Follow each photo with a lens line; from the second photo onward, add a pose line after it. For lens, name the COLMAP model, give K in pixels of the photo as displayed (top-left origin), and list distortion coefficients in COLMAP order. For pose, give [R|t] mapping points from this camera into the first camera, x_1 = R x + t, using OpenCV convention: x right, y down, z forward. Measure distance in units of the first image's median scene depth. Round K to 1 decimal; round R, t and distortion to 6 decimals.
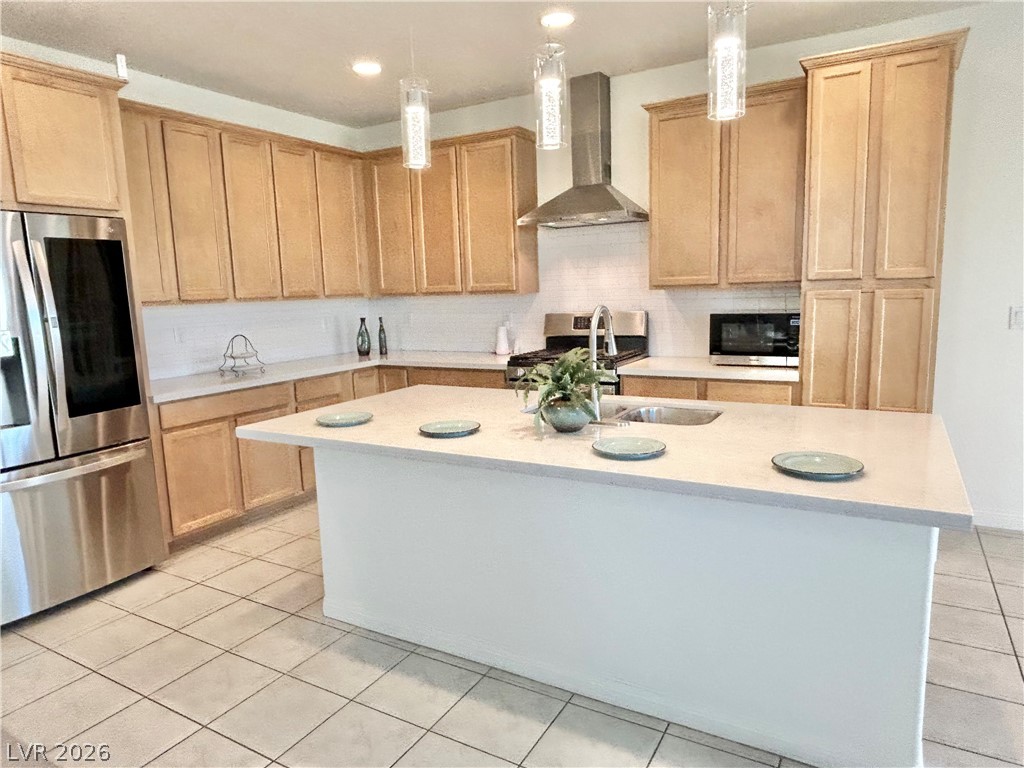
lens RADIAL K [[652.5, 0, 509.5], [0, 652.5, 382.9], [0, 0, 1]] dist [0.006665, 0.001366]
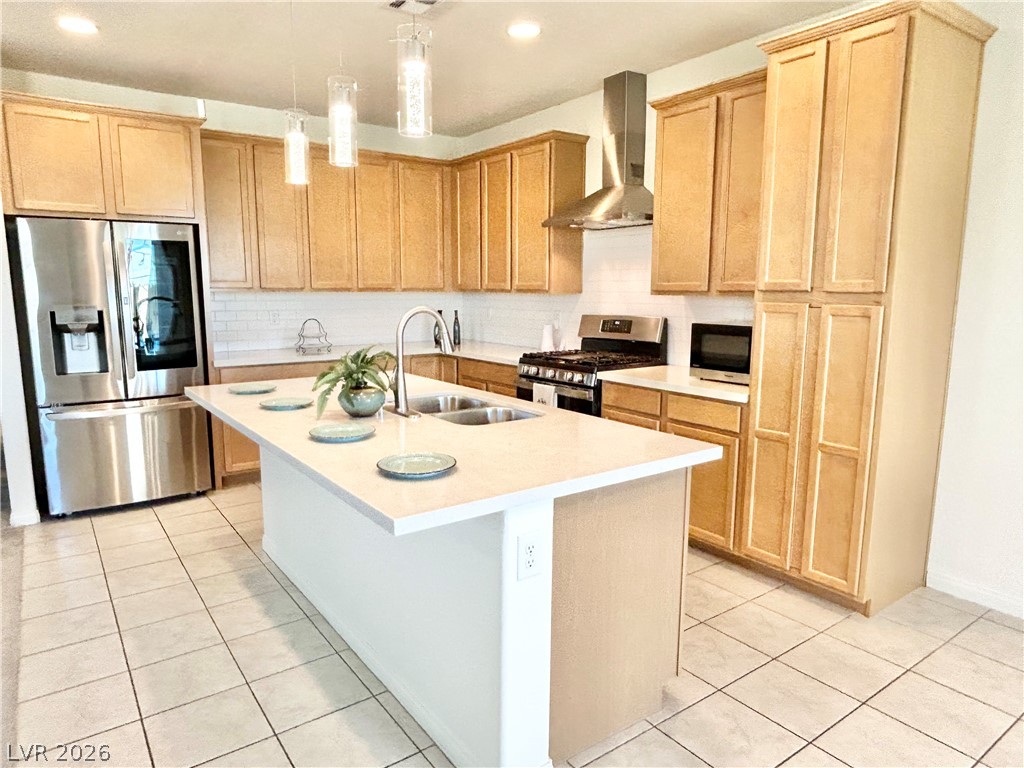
lens RADIAL K [[652.5, 0, 503.9], [0, 652.5, 384.7], [0, 0, 1]] dist [0.006665, 0.001366]
pose [[0.913021, 0.093945, -0.396946, 0.403370], [-0.089913, 0.995533, 0.028803, -0.018929], [0.397879, 0.009392, 0.917390, 0.034806]]
